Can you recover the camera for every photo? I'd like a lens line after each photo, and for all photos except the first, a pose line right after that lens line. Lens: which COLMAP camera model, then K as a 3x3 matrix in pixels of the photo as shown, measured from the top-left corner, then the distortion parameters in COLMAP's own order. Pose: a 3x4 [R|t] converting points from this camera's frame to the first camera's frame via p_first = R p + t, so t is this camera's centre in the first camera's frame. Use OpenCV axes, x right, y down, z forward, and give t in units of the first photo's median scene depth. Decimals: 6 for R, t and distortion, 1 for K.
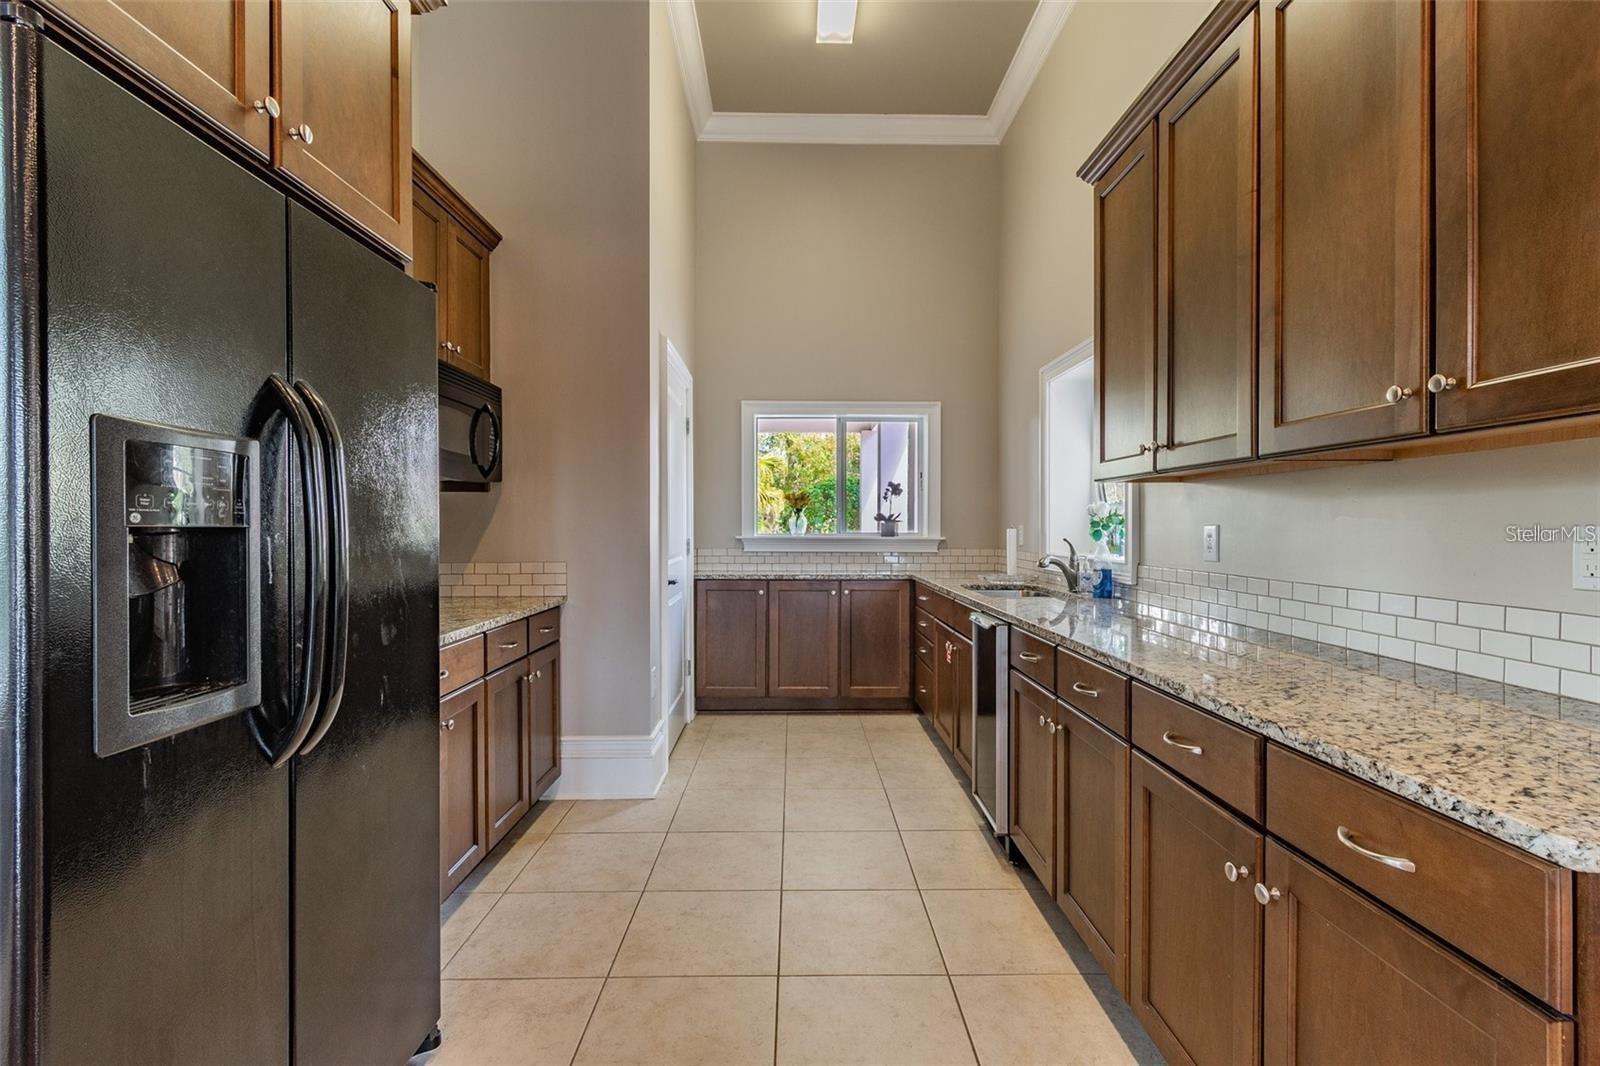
lens RADIAL K [[712.6, 0, 800.9], [0, 712.6, 528.7], [0, 0, 1]] dist [-0.000392, -0.000081]
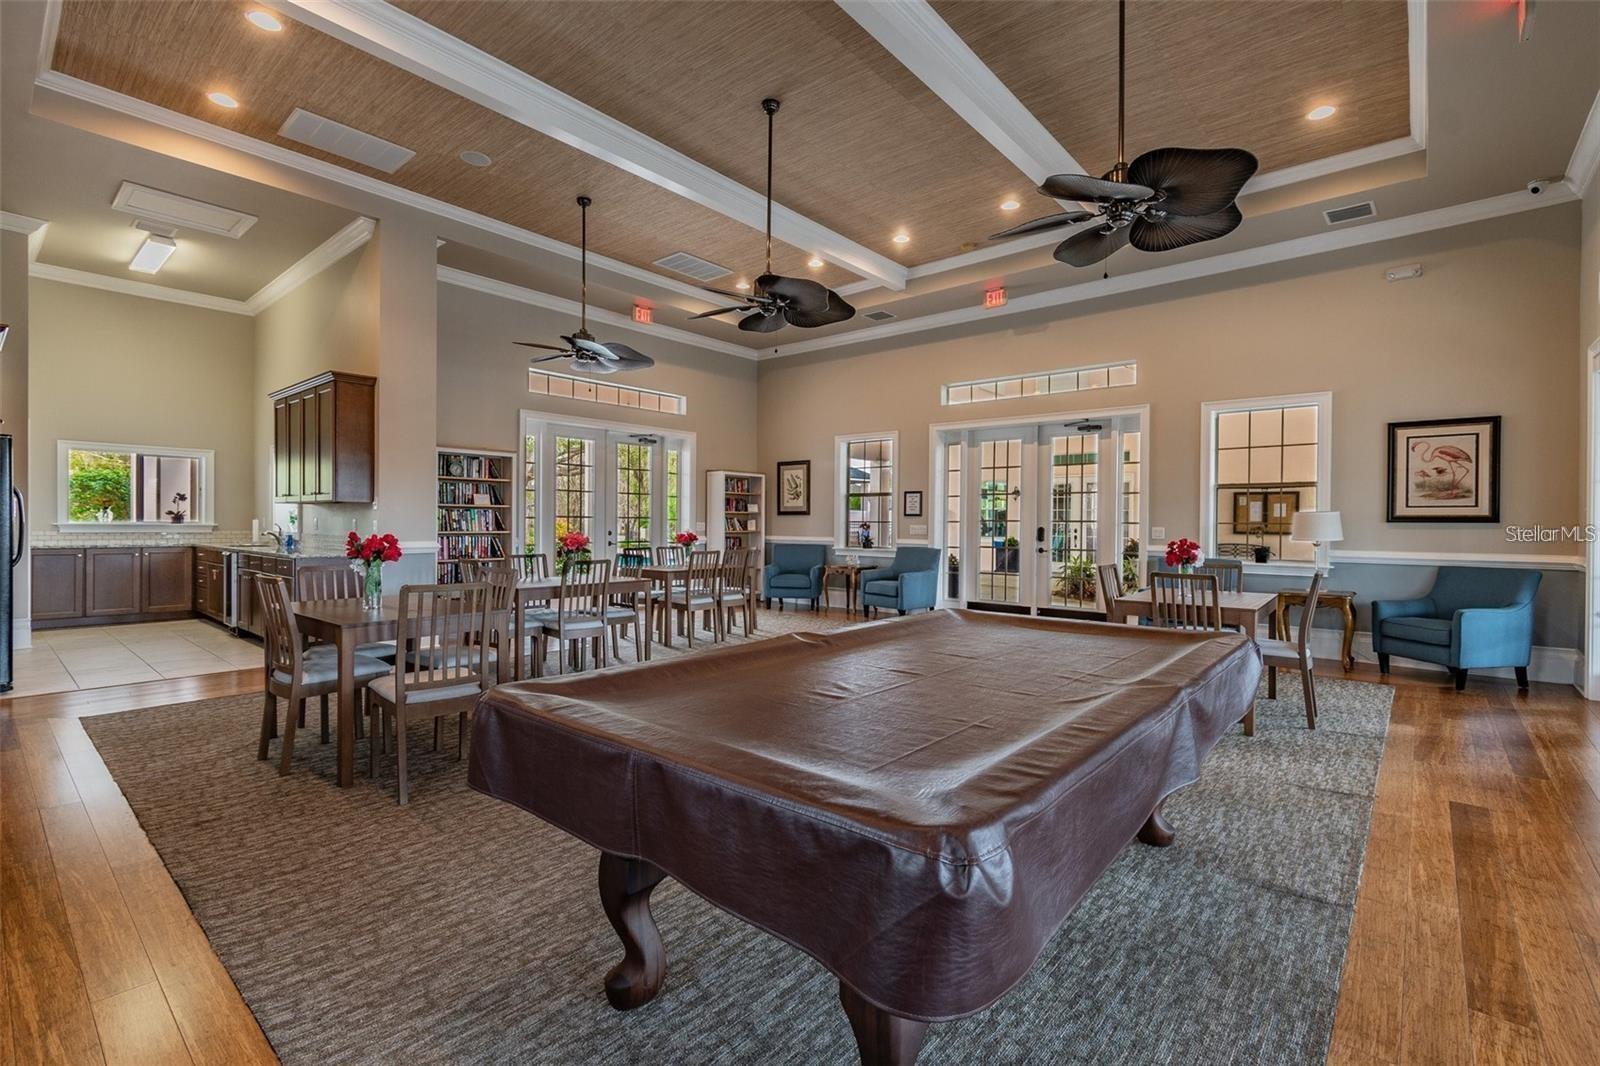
lens RADIAL K [[712.6, 0, 805.1], [0, 712.6, 526.4], [0, 0, 1]] dist [-0.000392, -0.000081]
pose [[0.654334, -0.000695, 0.756206, -0.209539], [-0.002100, 0.999994, 0.002737, 0.010203], [-0.756203, -0.003379, 0.654328, -1.448012]]
